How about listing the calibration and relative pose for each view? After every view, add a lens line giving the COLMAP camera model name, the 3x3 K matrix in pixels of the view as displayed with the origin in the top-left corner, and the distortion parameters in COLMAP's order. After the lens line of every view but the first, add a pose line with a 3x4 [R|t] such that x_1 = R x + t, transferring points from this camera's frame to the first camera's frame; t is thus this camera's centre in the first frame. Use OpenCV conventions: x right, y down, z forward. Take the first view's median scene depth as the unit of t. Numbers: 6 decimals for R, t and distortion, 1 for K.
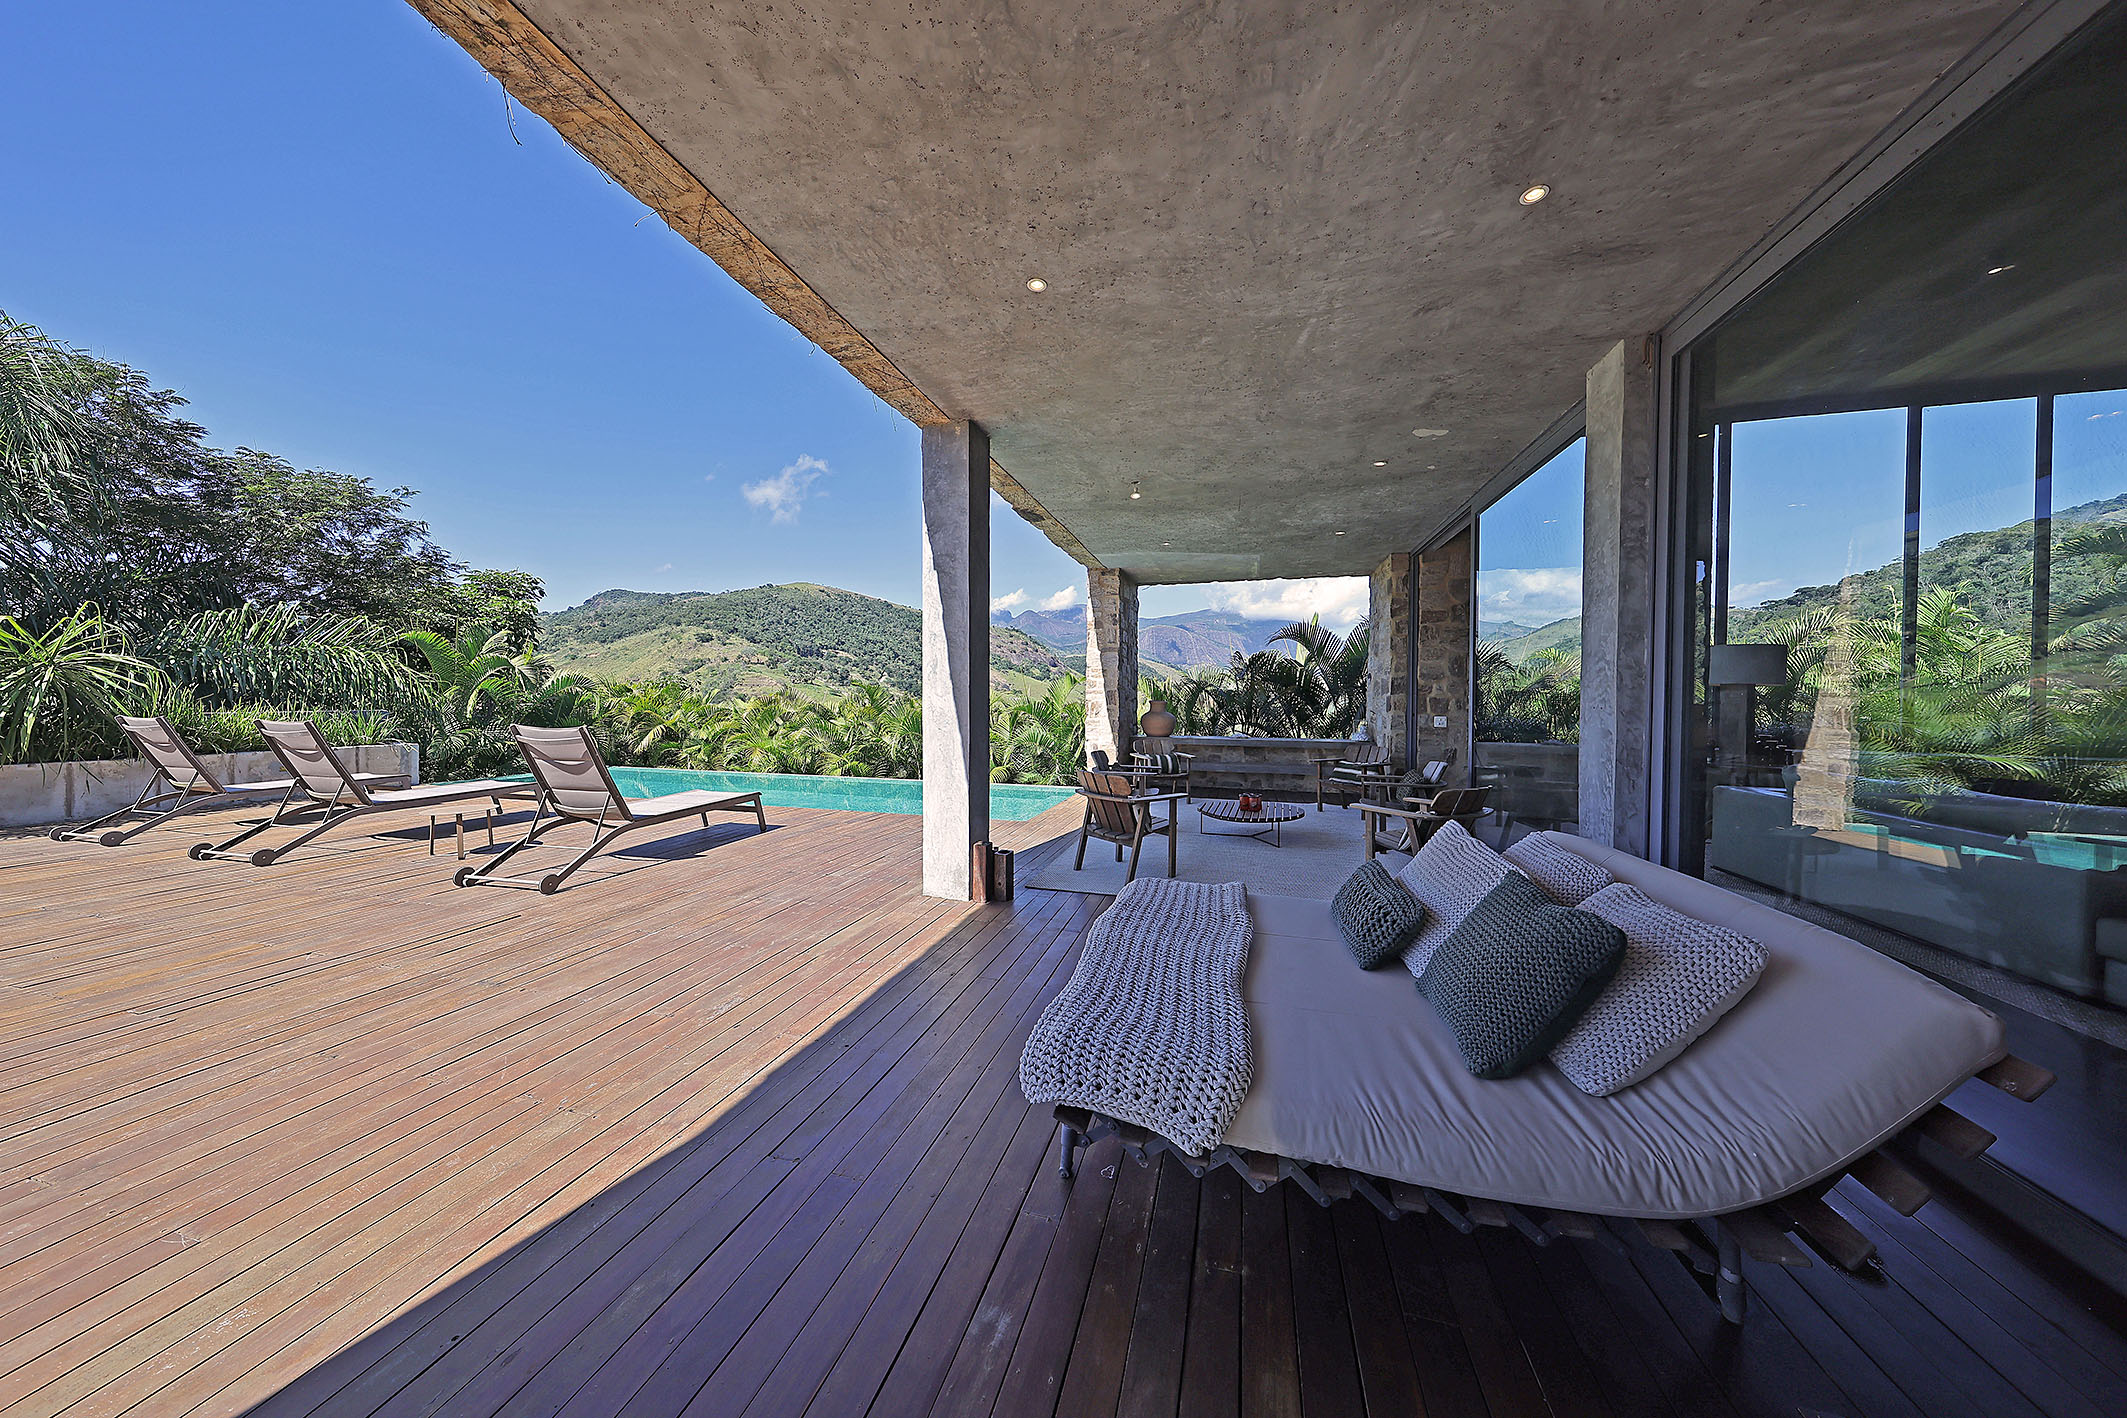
lens RADIAL K [[609.6, 0, 1068.2], [0, 609.6, 709.5], [0, 0, 1]] dist [-0.000411, -0.000027]
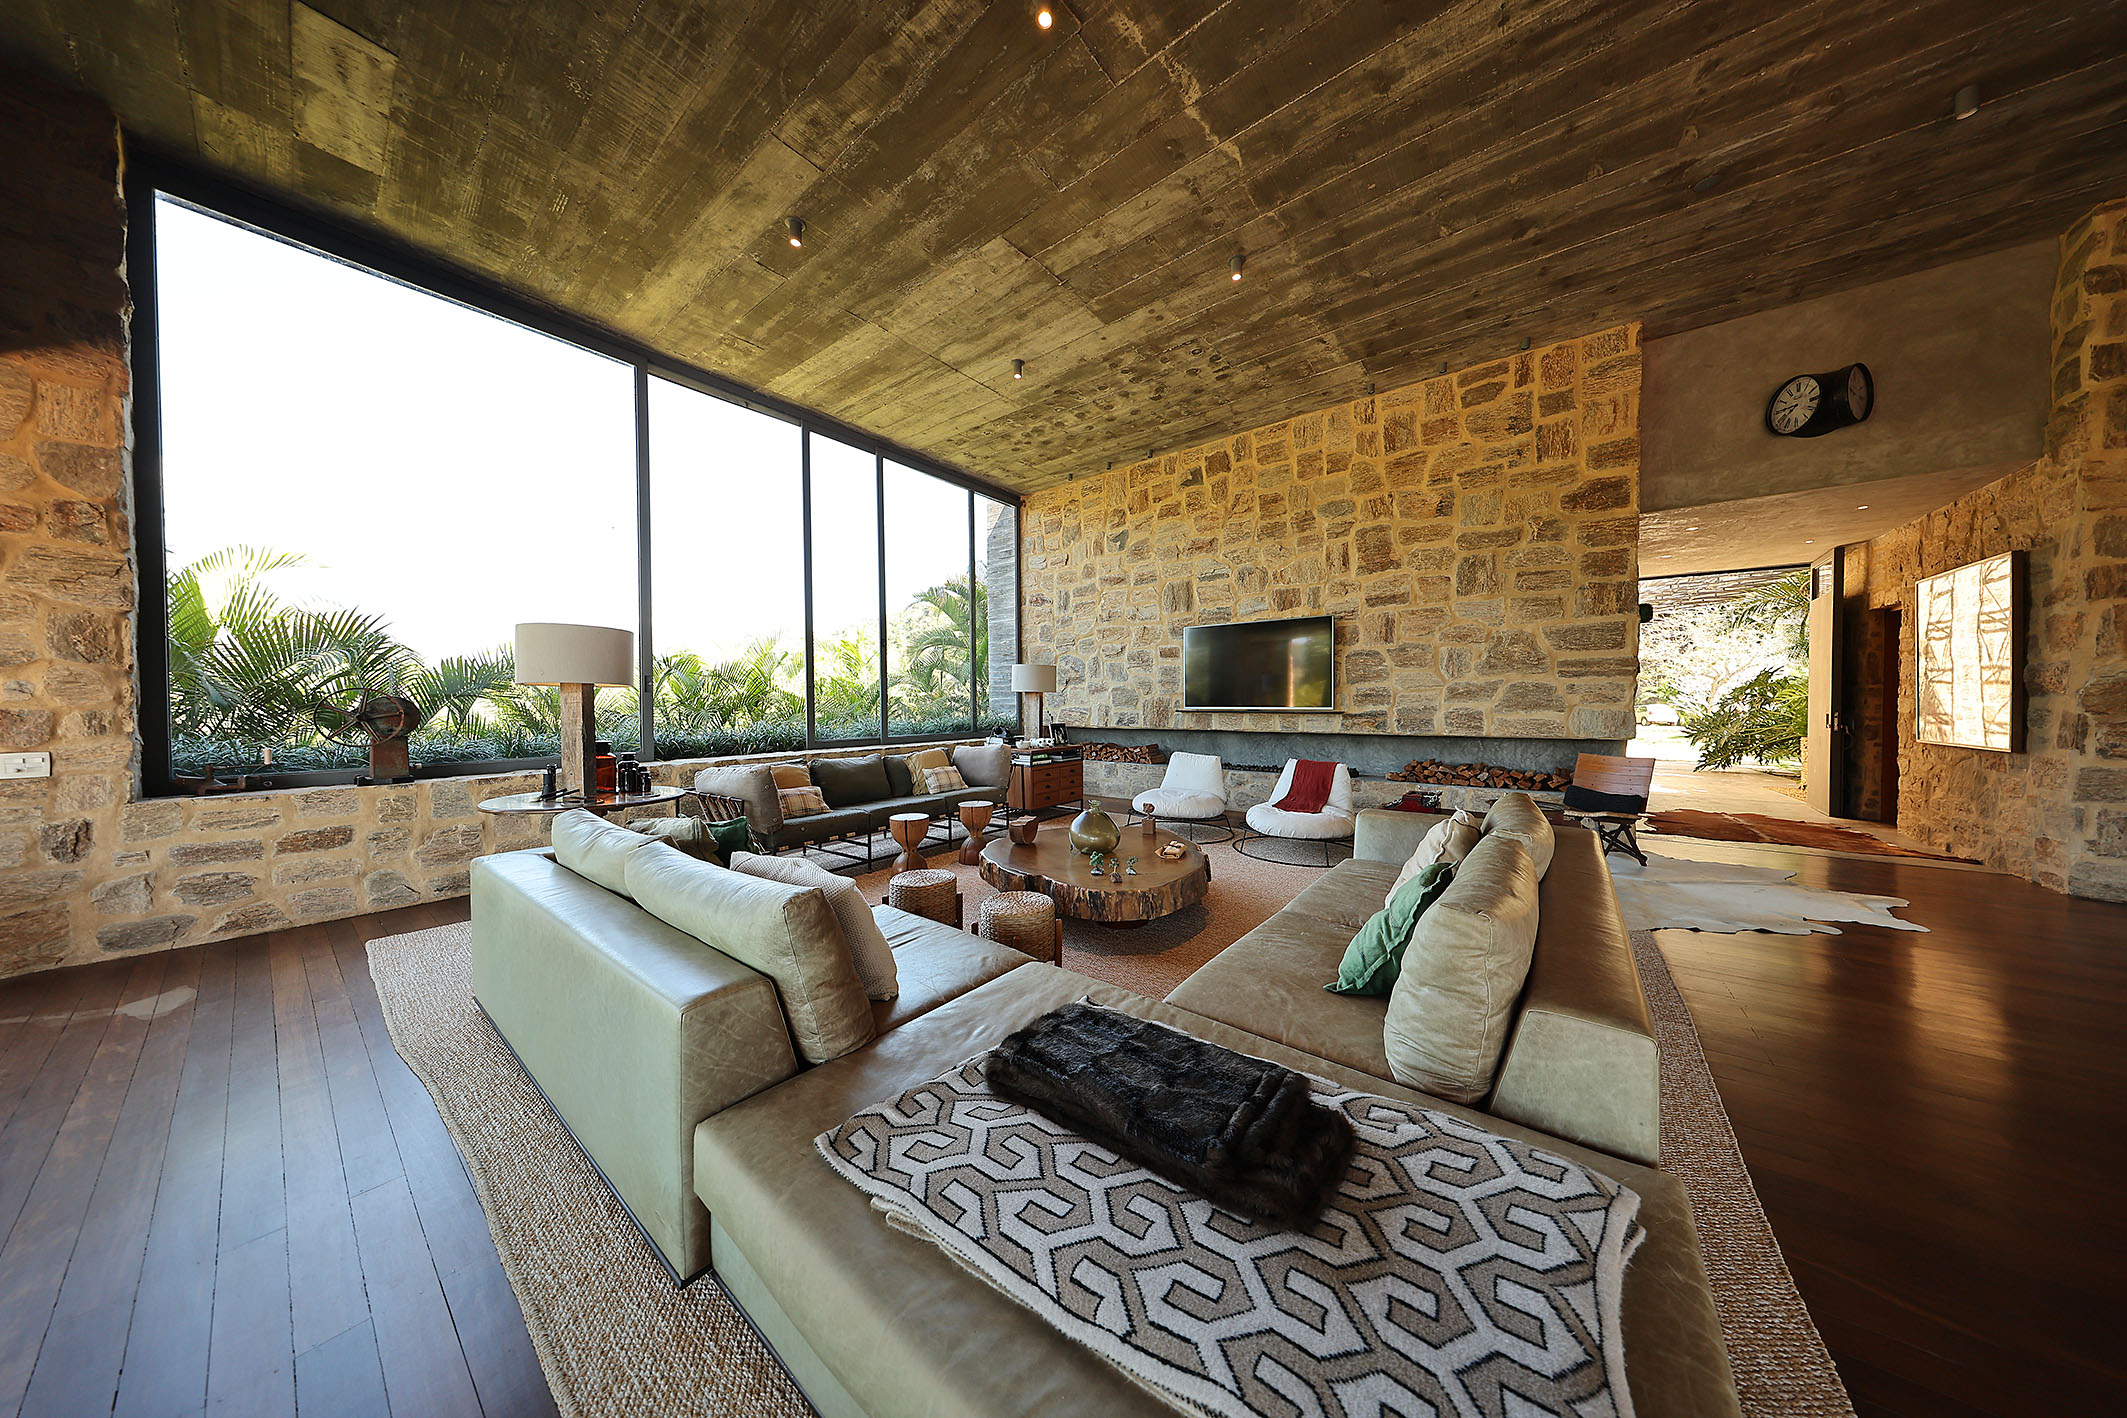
lens RADIAL K [[613.7, 0, 1067.7], [0, 613.7, 715.8], [0, 0, 1]] dist [-0.000344, -0.000108]
pose [[0.360762, -0.030170, 0.932170, 0.668215], [0.020219, 0.999495, 0.024524, -0.011726], [-0.932439, 0.010001, 0.361190, 0.230613]]
